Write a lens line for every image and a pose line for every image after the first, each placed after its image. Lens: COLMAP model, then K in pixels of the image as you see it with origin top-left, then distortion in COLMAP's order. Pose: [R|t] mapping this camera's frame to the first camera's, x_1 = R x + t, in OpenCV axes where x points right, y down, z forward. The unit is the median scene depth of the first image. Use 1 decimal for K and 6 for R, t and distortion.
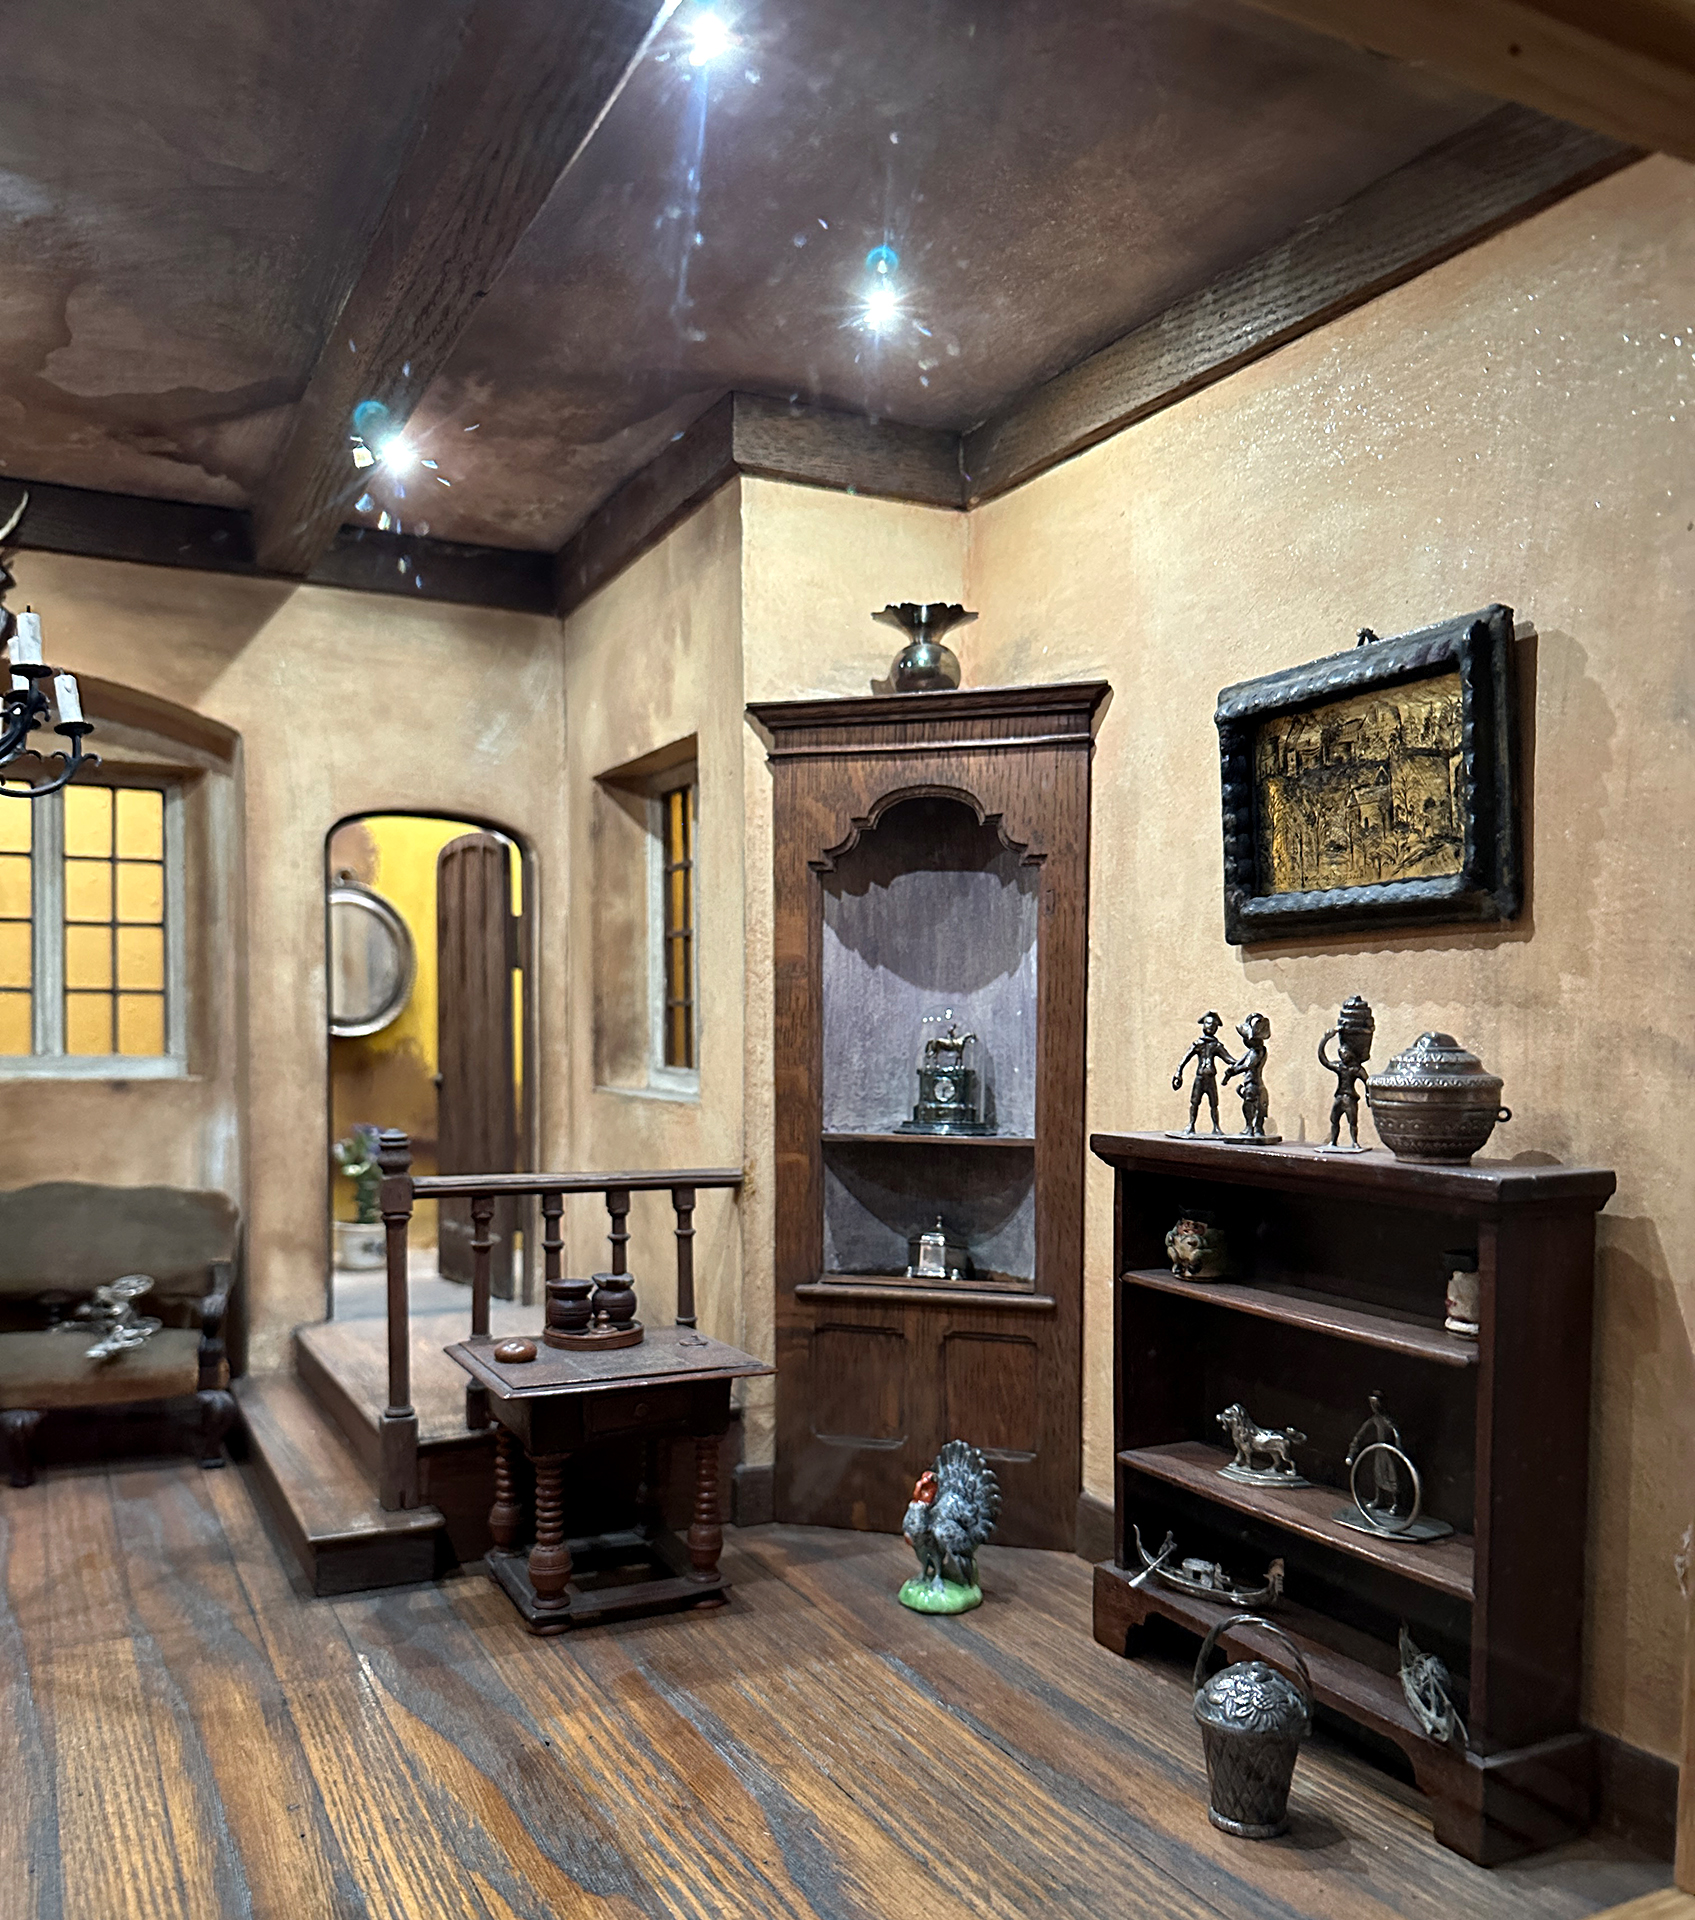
lens RADIAL K [[1695.6, 0, 916.5], [0, 1695.6, 1118.7], [0, 0, 1]] dist [0.142453, -0.302687]
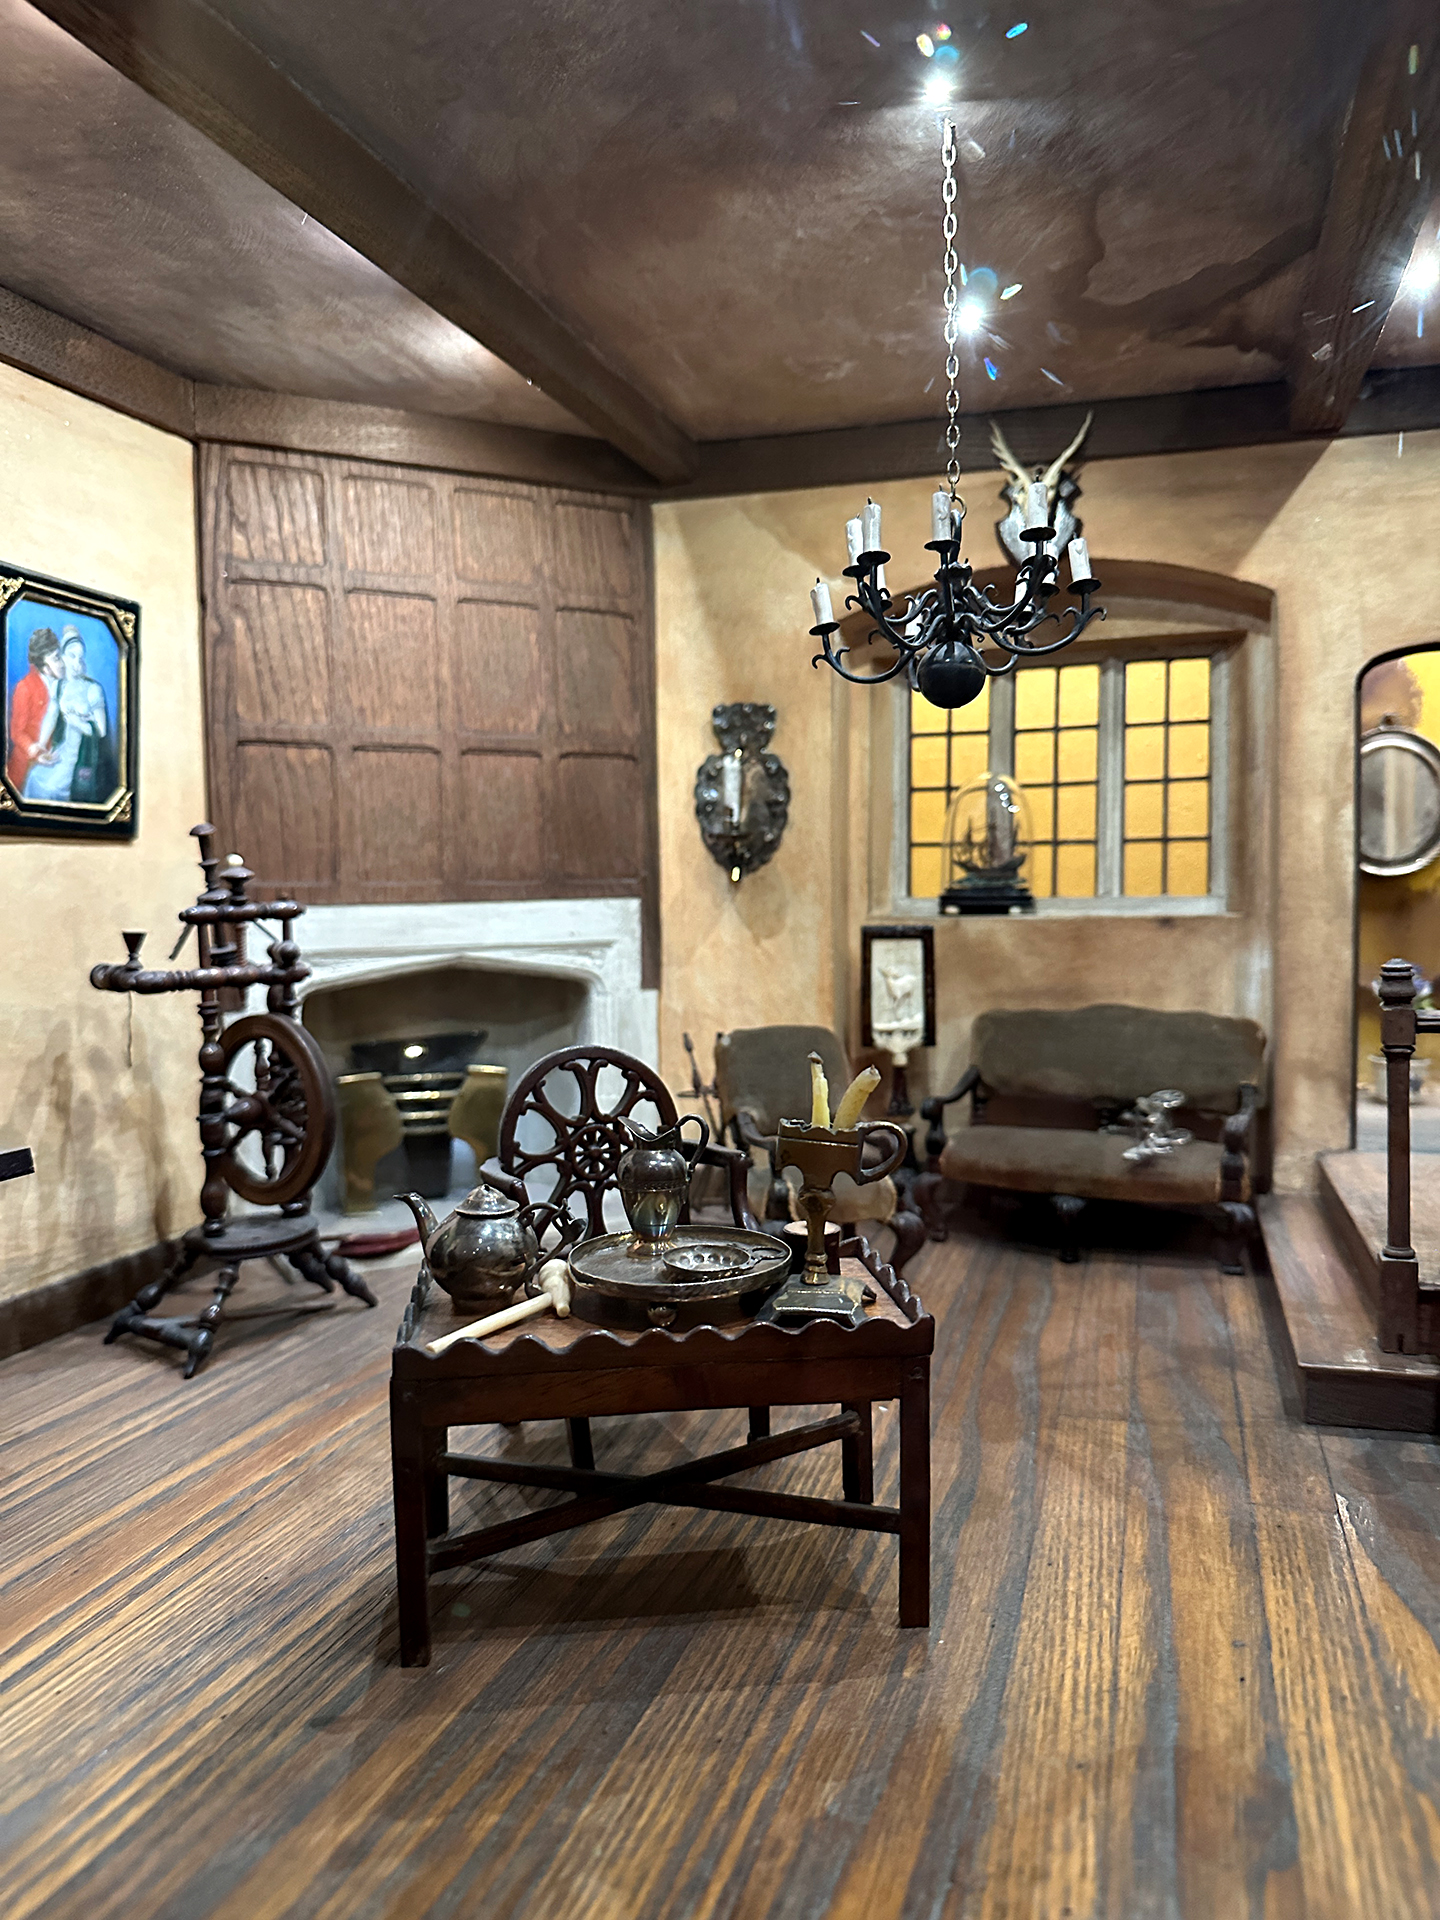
lens RADIAL K [[1507.6, 0, 606.8], [0, 1507.6, 954.3], [0, 0, 1]] dist [-0.002428, -0.026987]
pose [[0.689474, 0.013924, -0.724176, 0.000481], [-0.015988, 0.999864, 0.004002, 0.006982], [0.724133, 0.008819, 0.689603, 0.091118]]
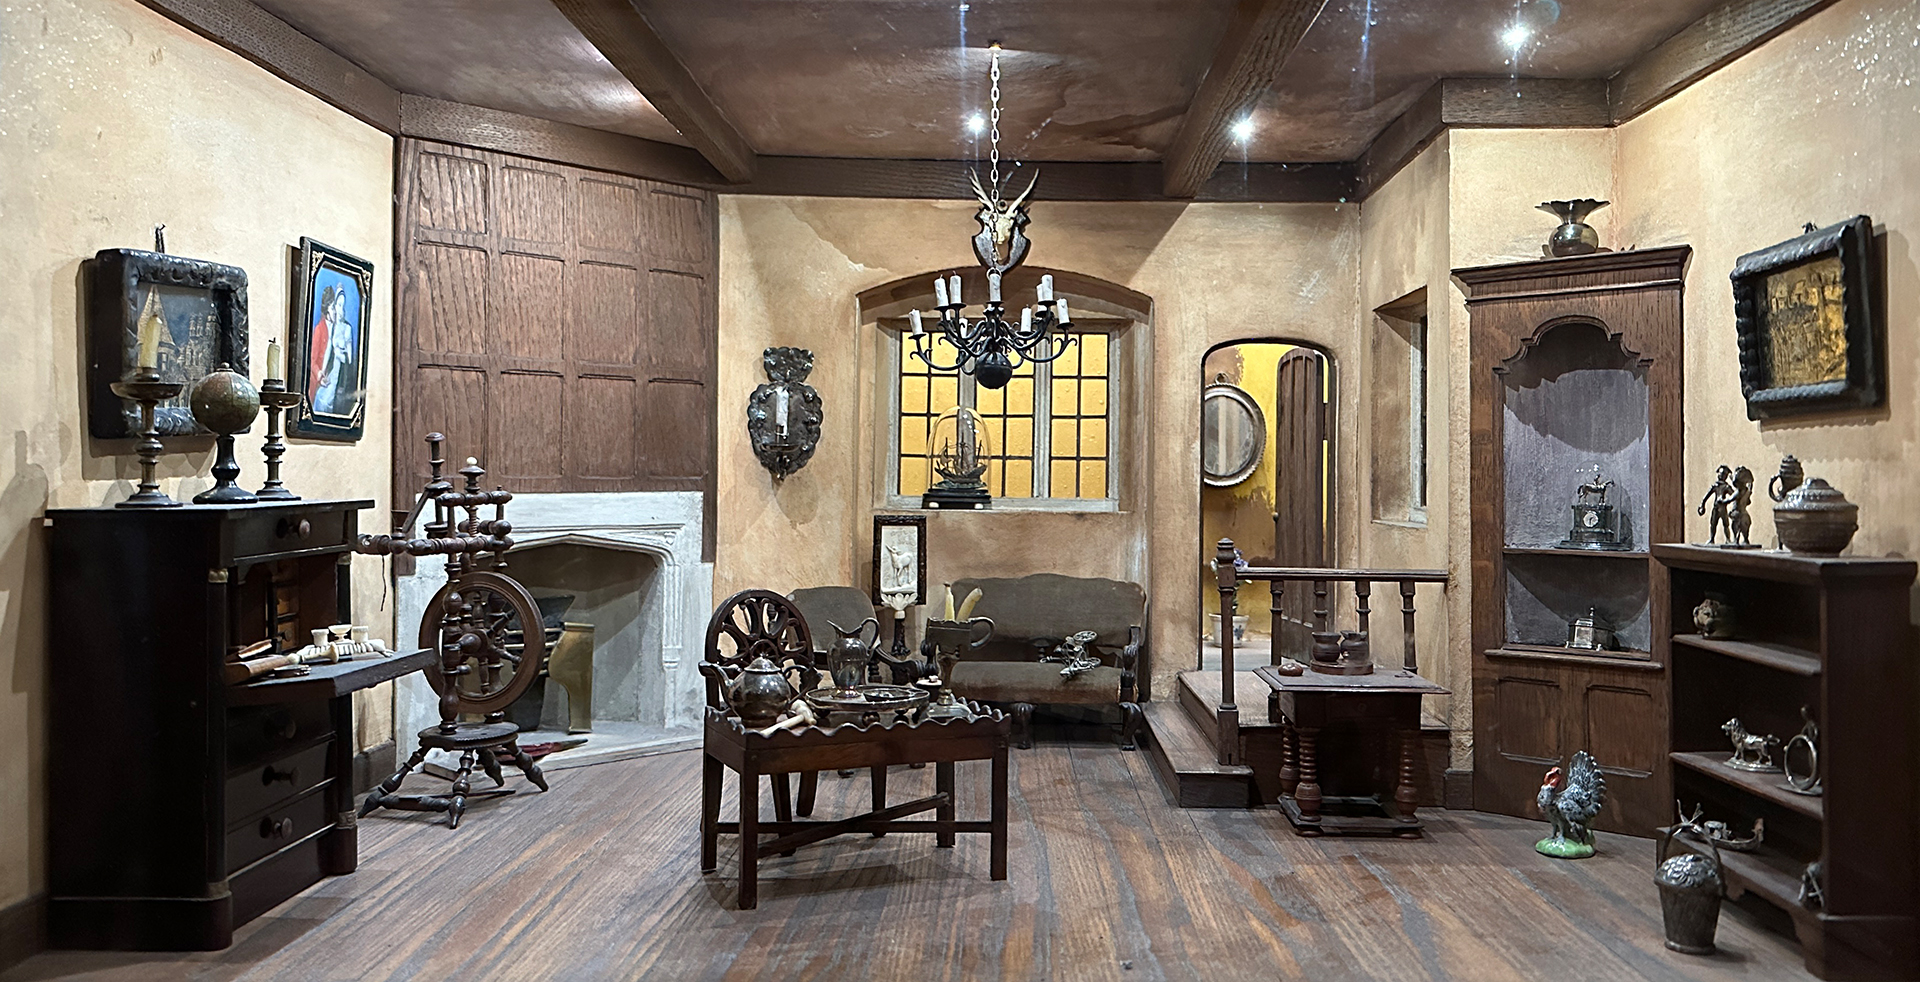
lens RADIAL K [[1355.6, 0, 960.0], [0, 1355.6, 459.2], [0, 0, 1]] dist [0.076532, -0.195808]
pose [[0.867865, -0.008445, -0.496729, 0.129643], [-0.026384, 0.997661, -0.063059, 0.019871], [0.496100, 0.067832, 0.865612, -0.288914]]
